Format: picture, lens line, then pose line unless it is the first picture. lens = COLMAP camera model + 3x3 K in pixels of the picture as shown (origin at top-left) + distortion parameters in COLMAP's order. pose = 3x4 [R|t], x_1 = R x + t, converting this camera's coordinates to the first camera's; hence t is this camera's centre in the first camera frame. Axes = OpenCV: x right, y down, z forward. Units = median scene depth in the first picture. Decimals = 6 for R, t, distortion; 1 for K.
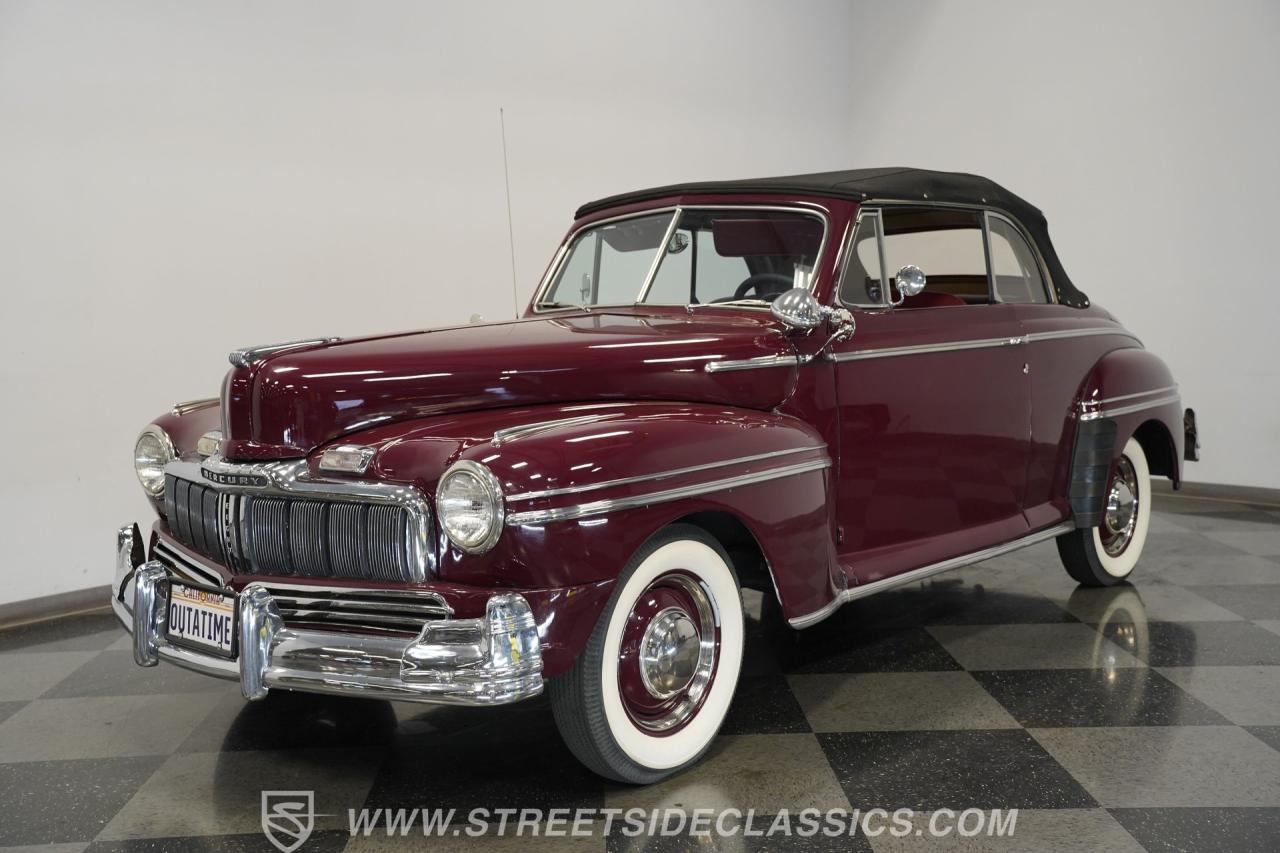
lens RADIAL K [[1350.1, 0, 628.7], [0, 1350.1, 422.7], [0, 0, 1]] dist [0.092264, 0.000000]
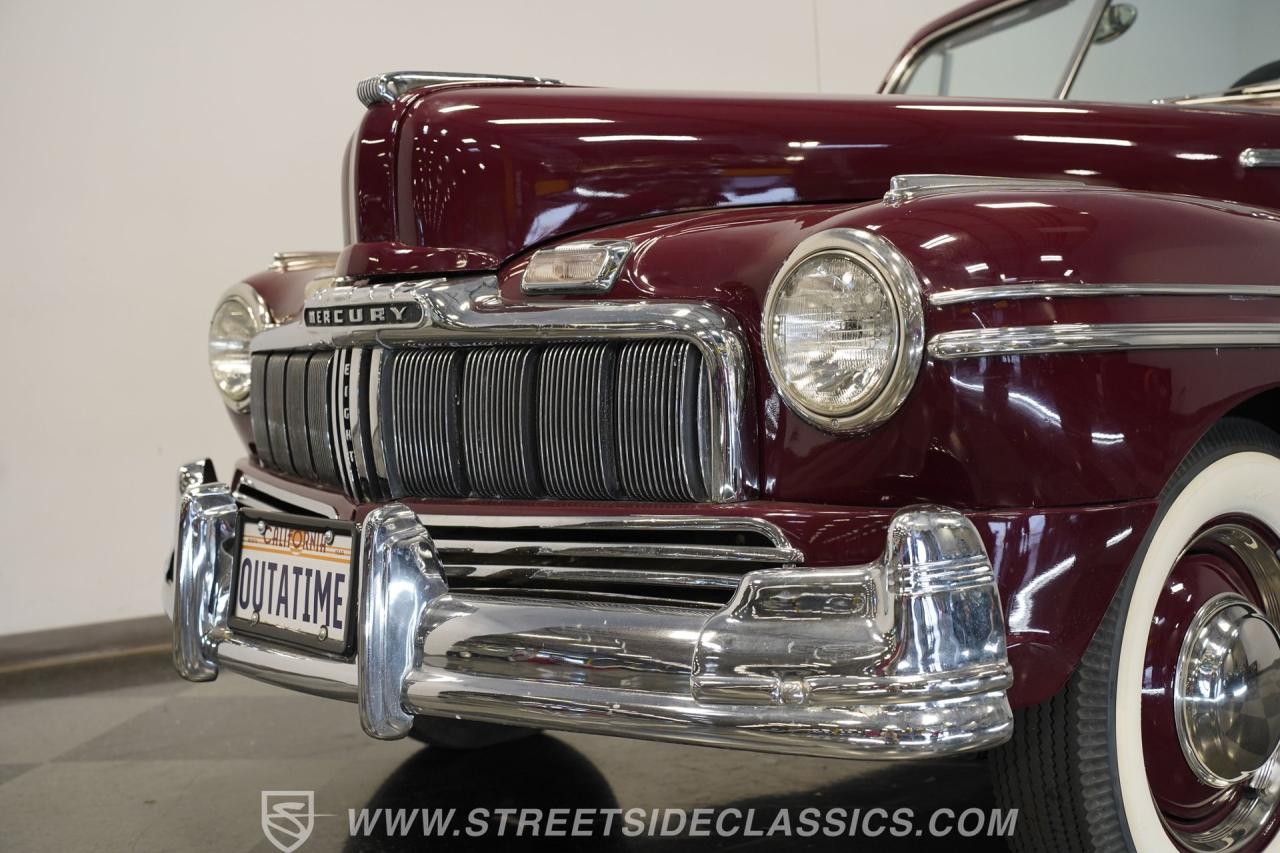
lens RADIAL K [[1537.0, 0, 645.5], [0, 1537.0, 420.0], [0, 0, 1]] dist [0.161083, 0.000000]
pose [[0.991866, 0.006438, -0.127120, -0.105770], [-0.014718, 0.997822, -0.064304, 0.116926], [0.126429, 0.065652, 0.989801, 0.428239]]
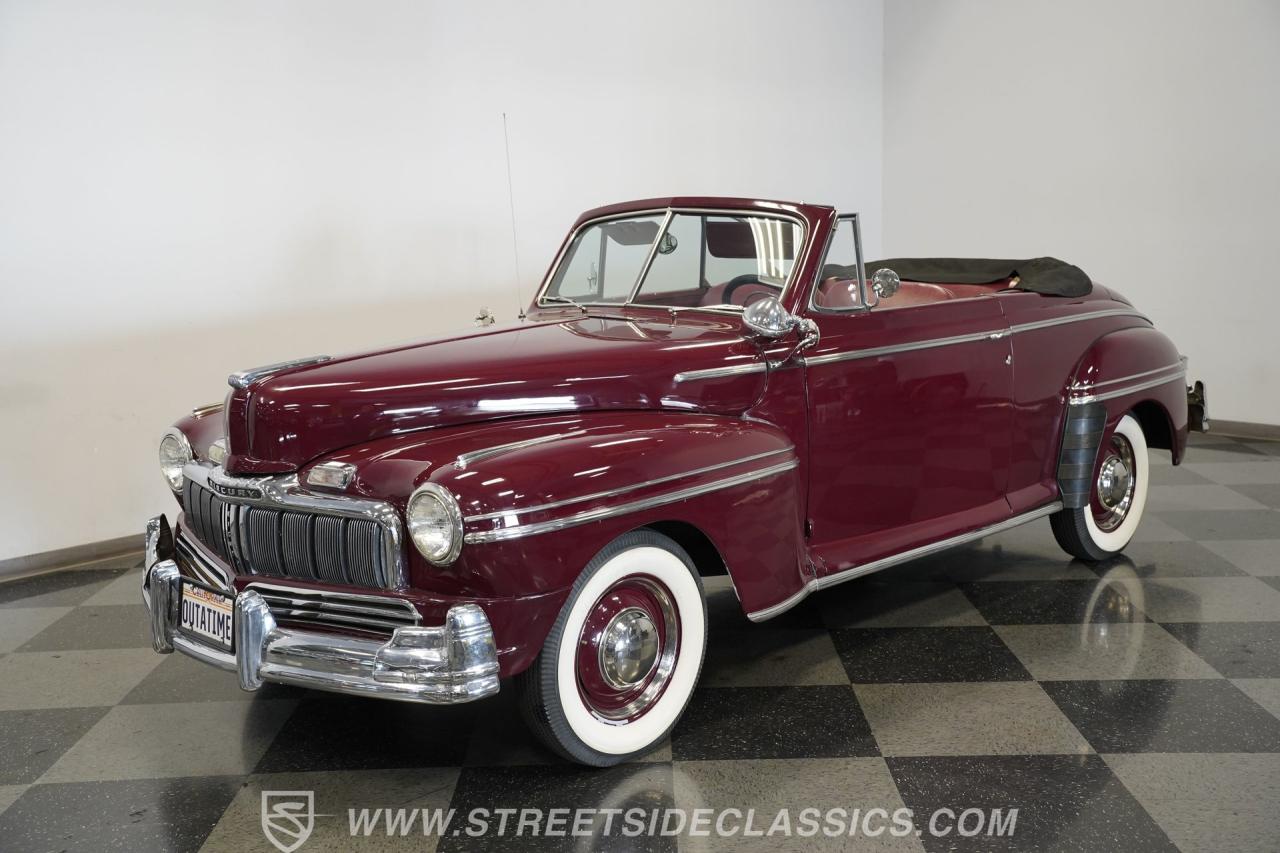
lens RADIAL K [[1350.1, 0, 631.7], [0, 1350.1, 421.3], [0, 0, 1]] dist [0.092264, 0.000000]
pose [[0.997882, 0.001784, -0.065023, 0.104861], [0.002117, 0.998204, 0.059877, -0.080068], [0.065013, -0.059888, 0.996086, -0.079698]]
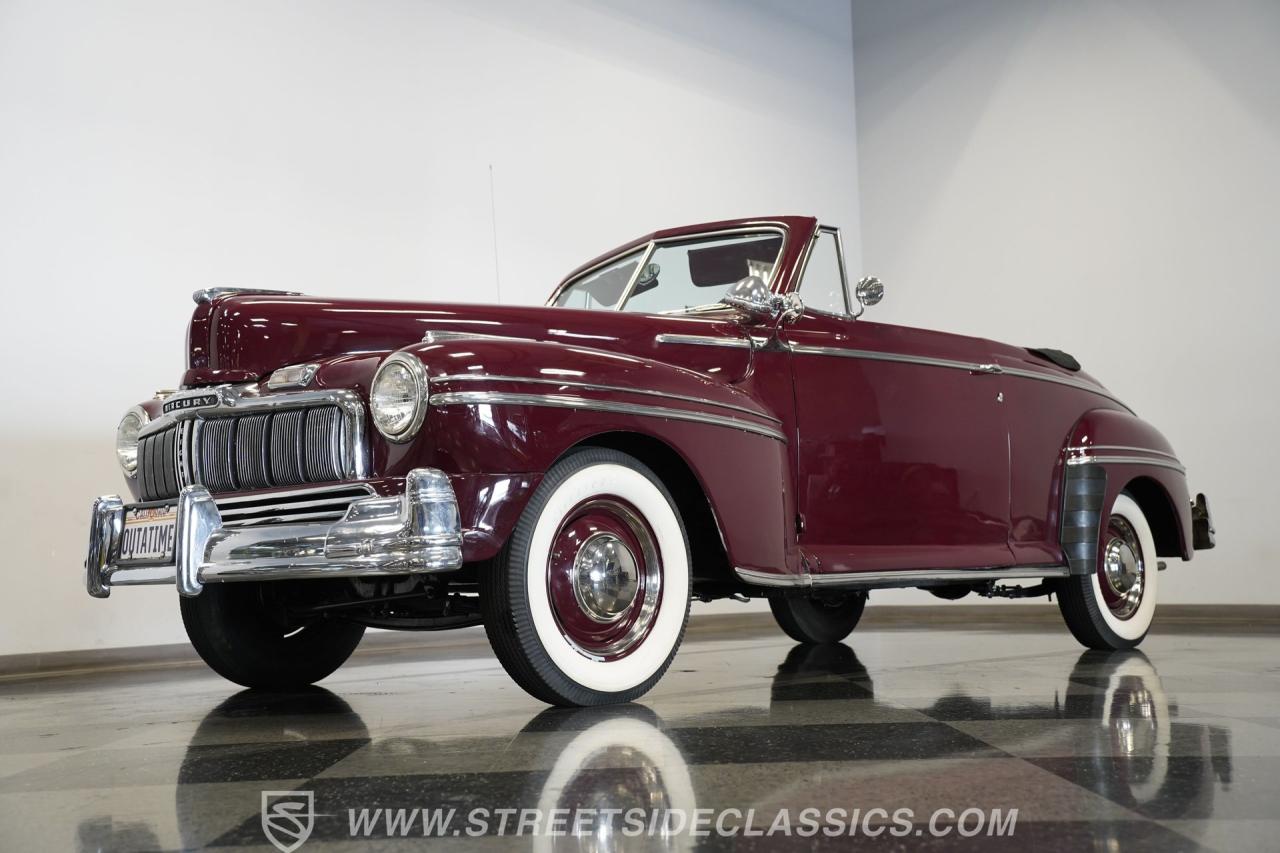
lens RADIAL K [[1350.1, 0, 626.1], [0, 1350.1, 426.5], [0, 0, 1]] dist [0.092264, 0.000000]
pose [[0.998037, -0.013265, -0.061199, 0.109667], [0.000507, 0.978987, -0.203924, 0.271156], [0.062618, 0.203493, 0.977072, -0.002106]]
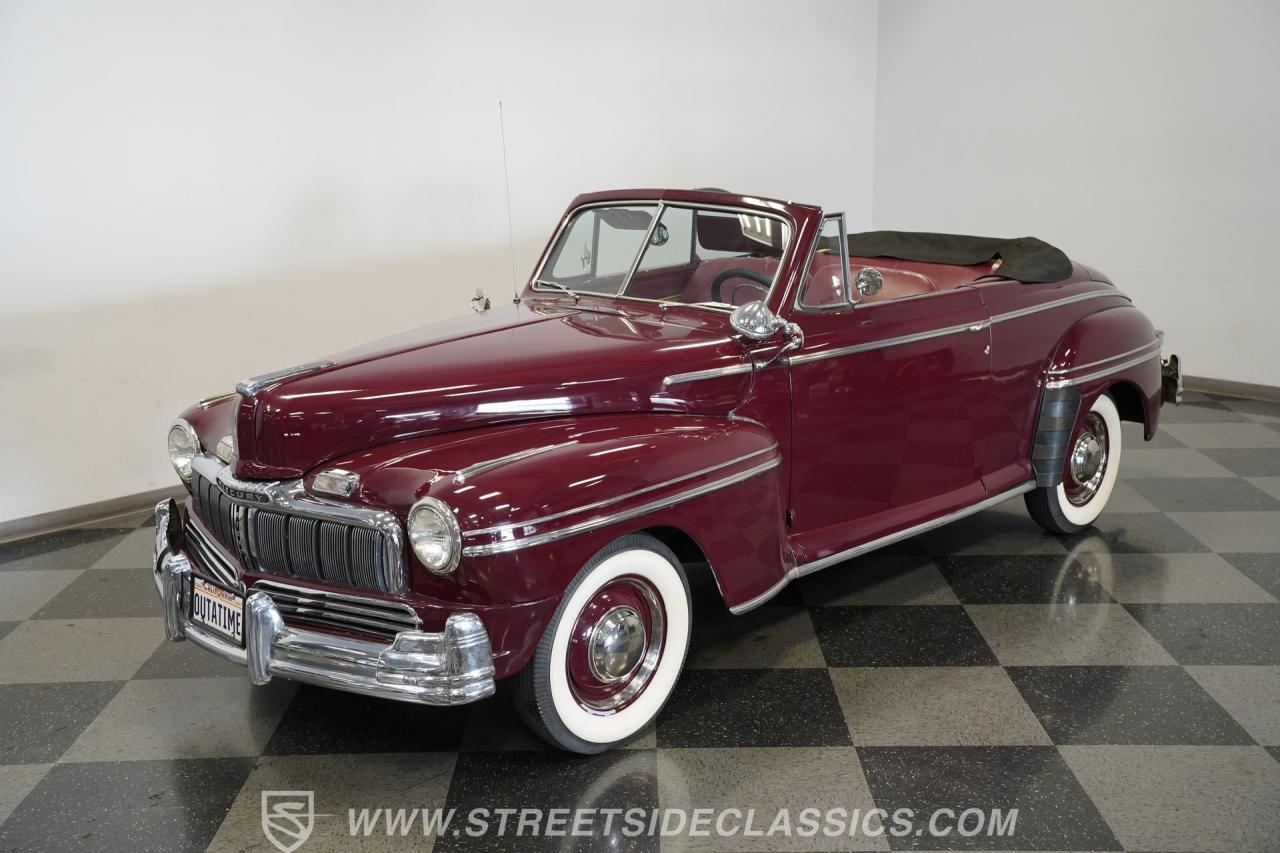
lens RADIAL K [[1350.1, 0, 632.6], [0, 1350.1, 421.2], [0, 0, 1]] dist [0.092264, 0.000000]
pose [[0.998198, 0.017009, -0.057540, 0.108567], [-0.009461, 0.991600, 0.128998, -0.172075], [0.059251, -0.128221, 0.989974, -0.123963]]
